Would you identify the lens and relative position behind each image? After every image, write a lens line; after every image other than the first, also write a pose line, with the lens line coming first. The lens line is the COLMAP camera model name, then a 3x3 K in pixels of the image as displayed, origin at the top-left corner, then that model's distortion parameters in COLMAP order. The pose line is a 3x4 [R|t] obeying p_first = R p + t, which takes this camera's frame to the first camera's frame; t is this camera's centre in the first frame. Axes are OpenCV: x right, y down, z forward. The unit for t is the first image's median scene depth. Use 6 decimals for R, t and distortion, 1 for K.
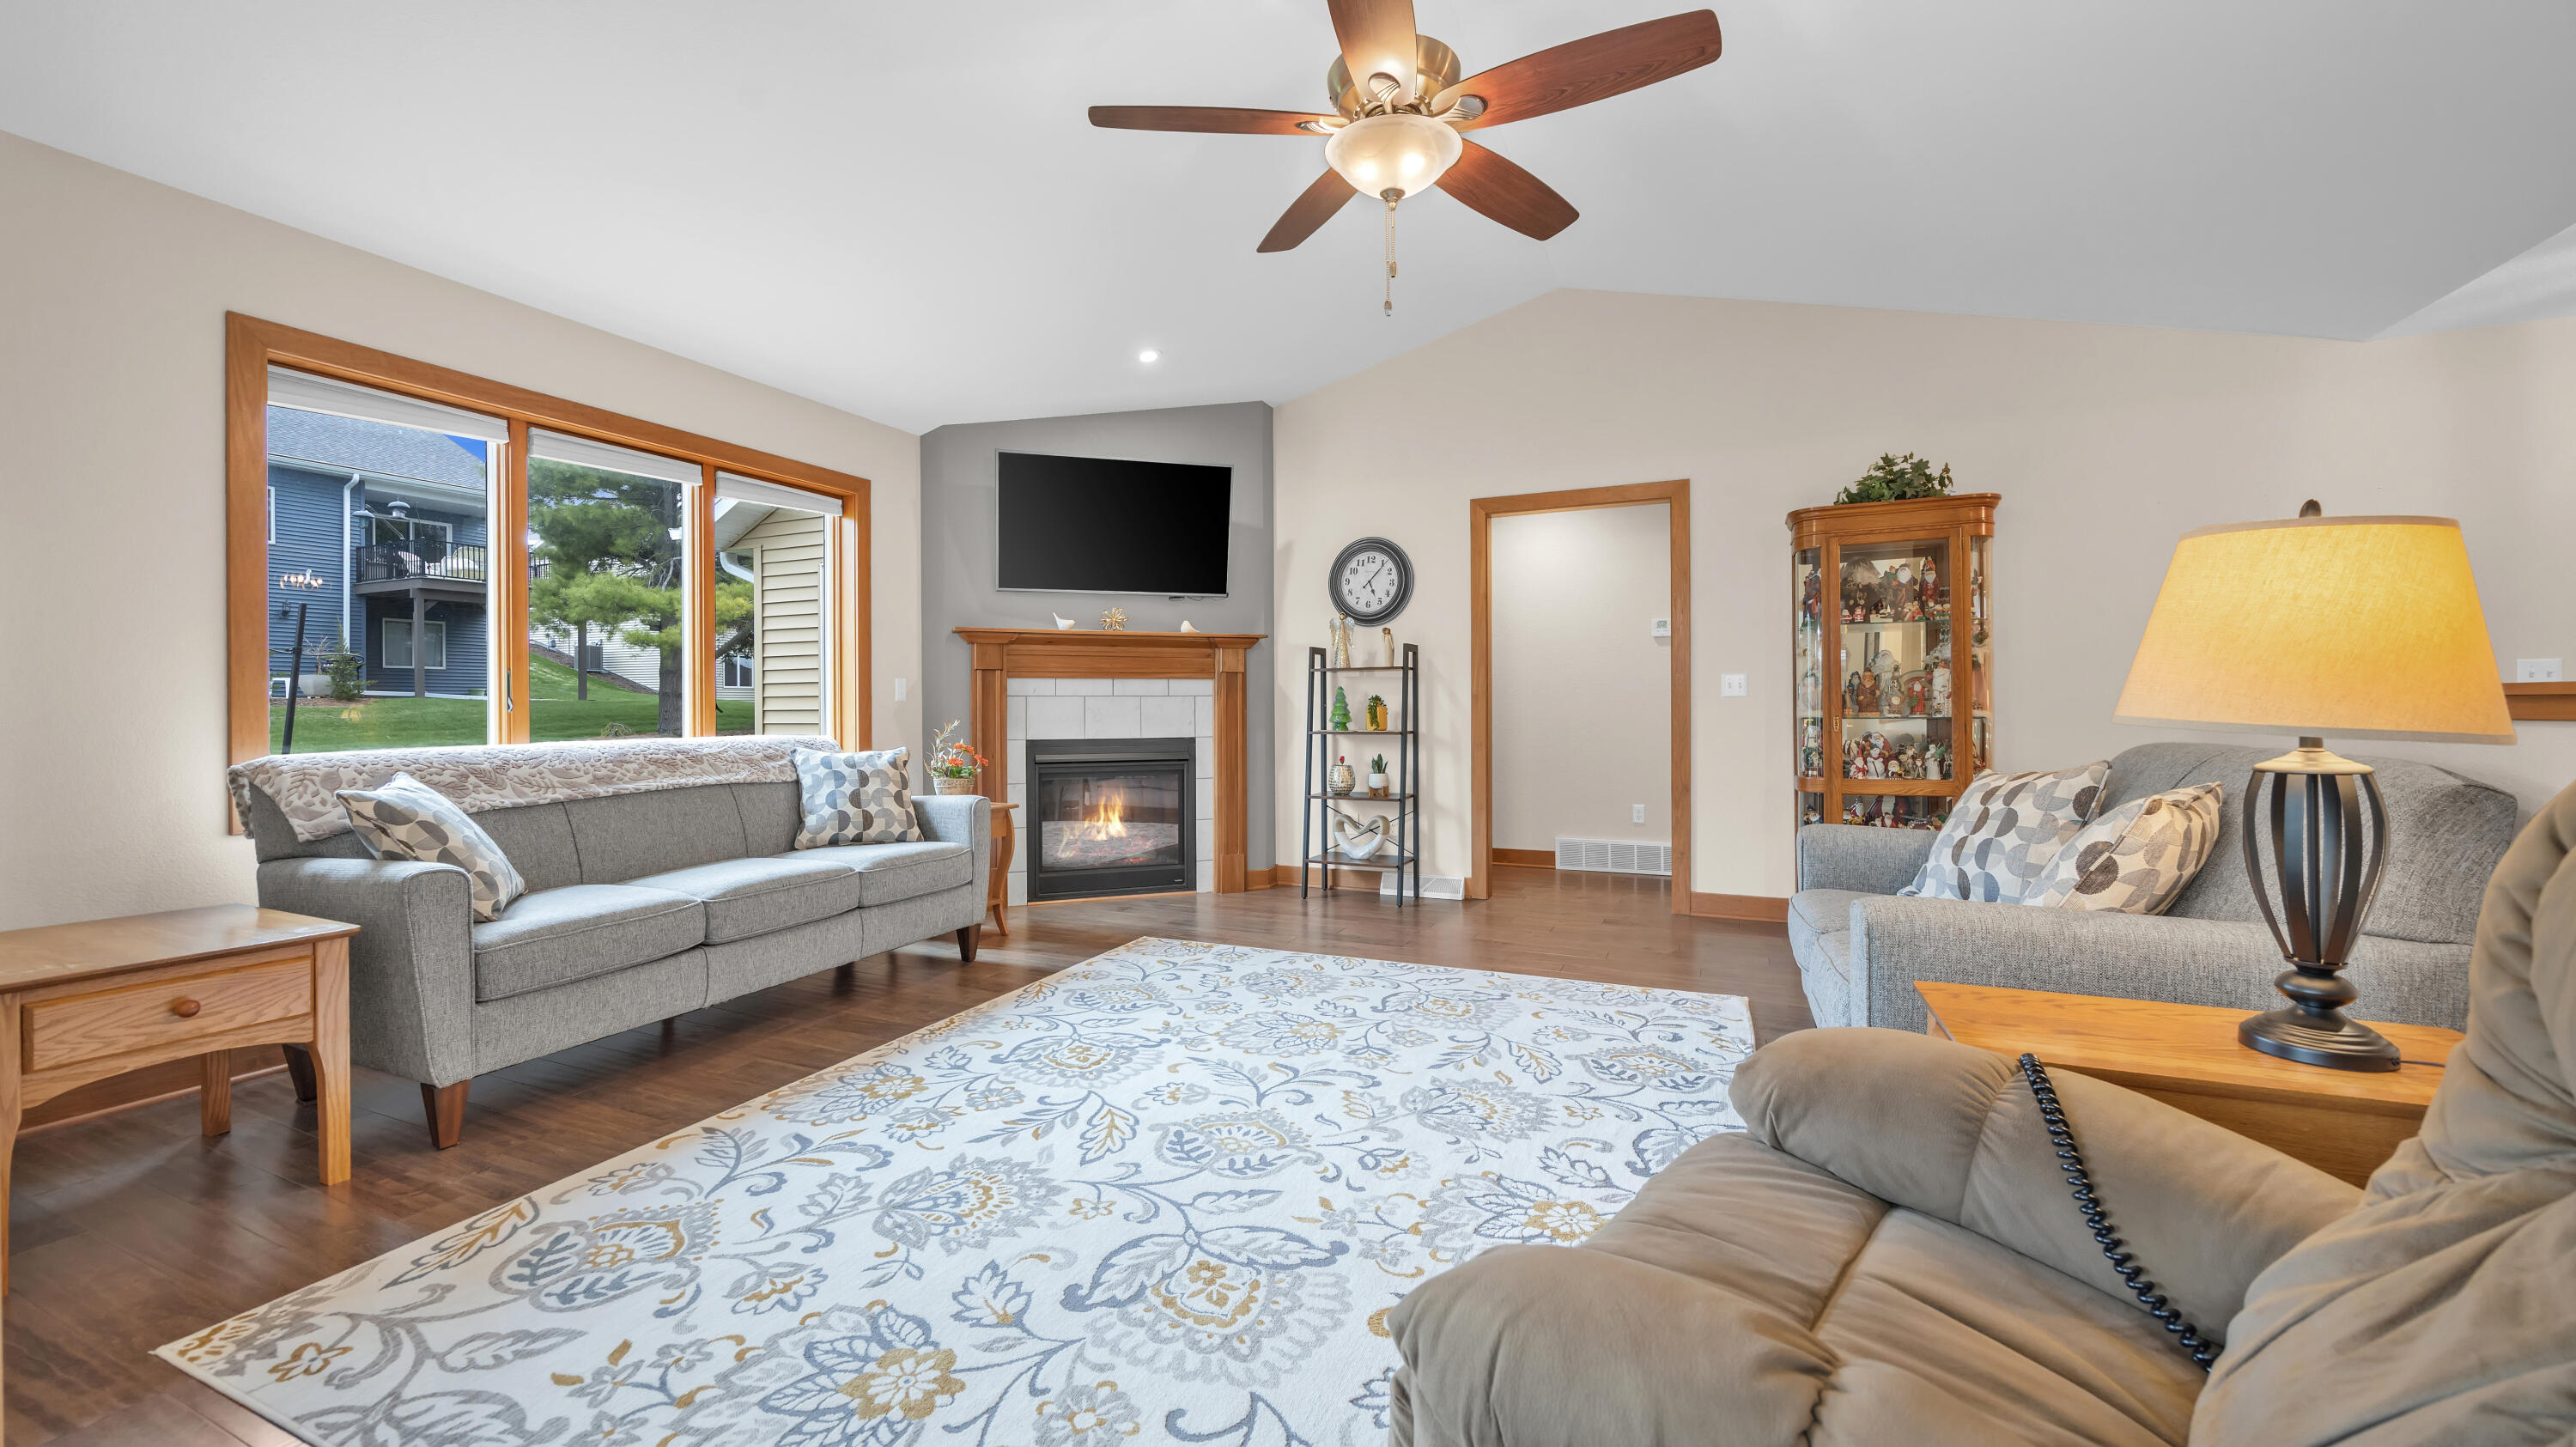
lens RADIAL K [[965.9, 0, 1243.6], [0, 965.9, 709.0], [0, 0, 1]] dist [-0.011698, -0.000162]
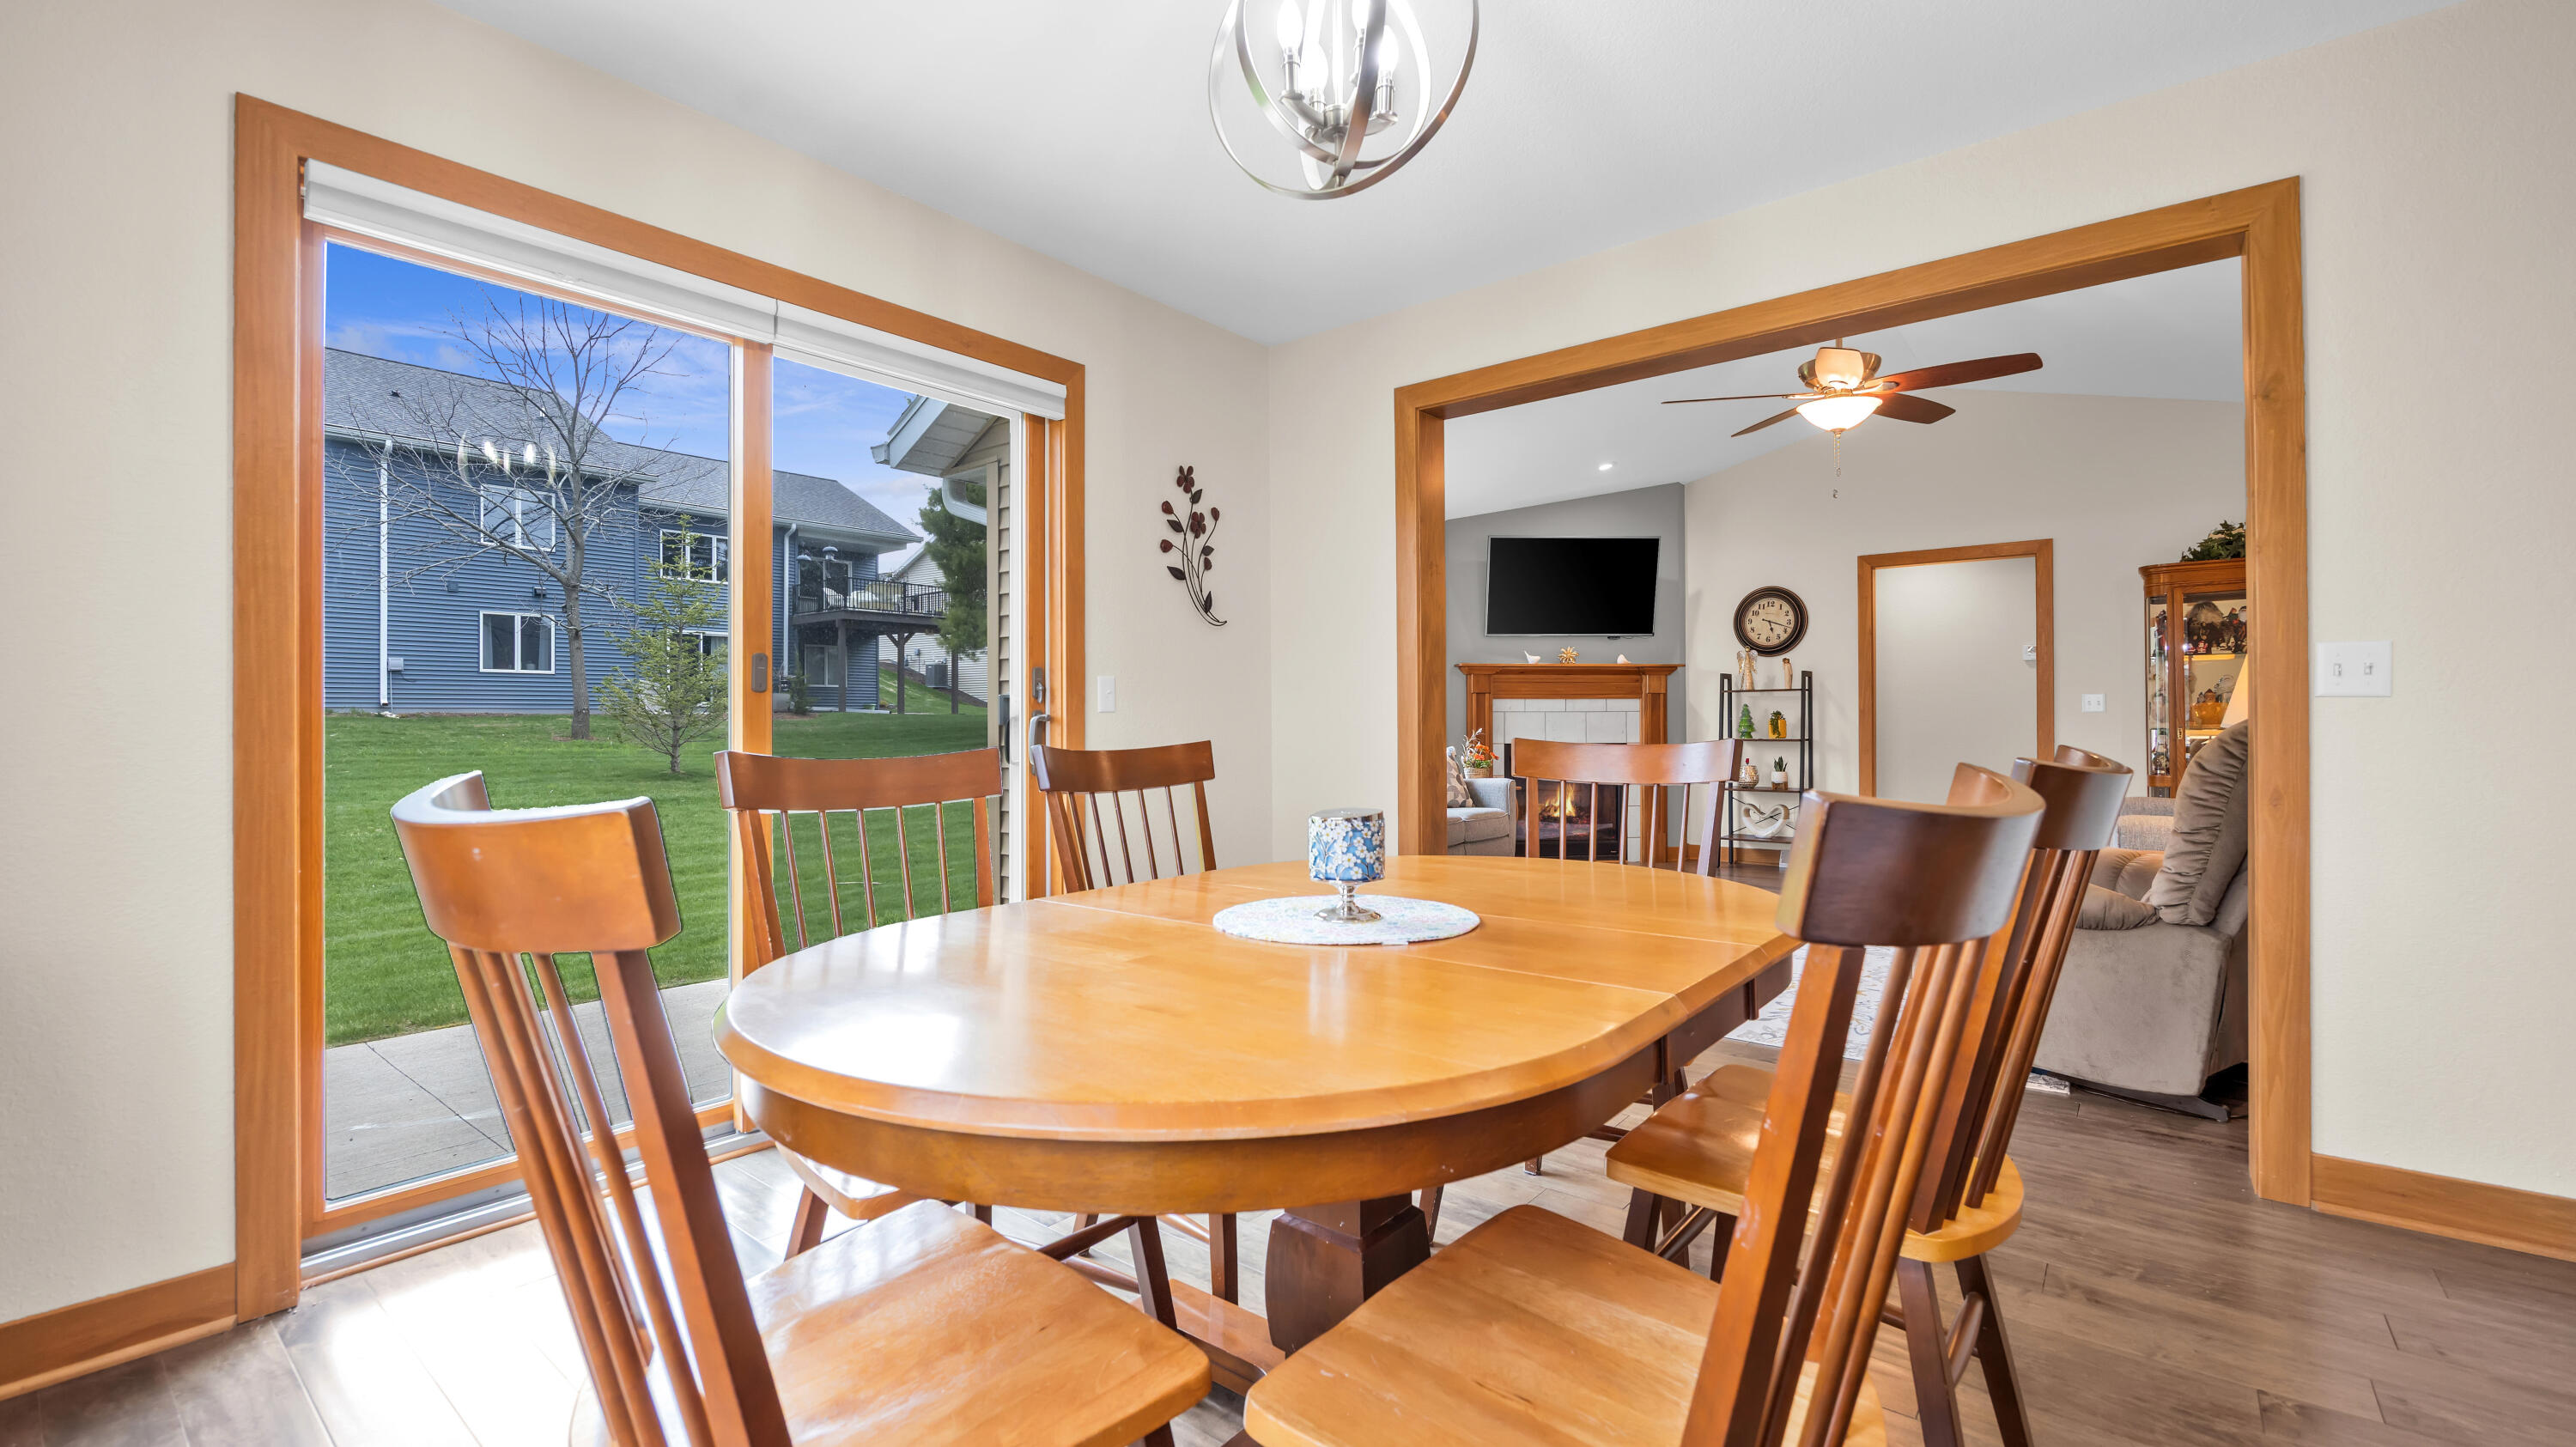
lens RADIAL K [[1036.2, 0, 1277.1], [0, 1036.2, 718.8], [0, 0, 1]] dist [-0.009747, 0.000181]
pose [[0.970503, -0.000193, -0.241090, -0.180051], [-0.000588, 0.999995, -0.003166, 0.001089], [0.241089, 0.003214, 0.970498, -0.504821]]
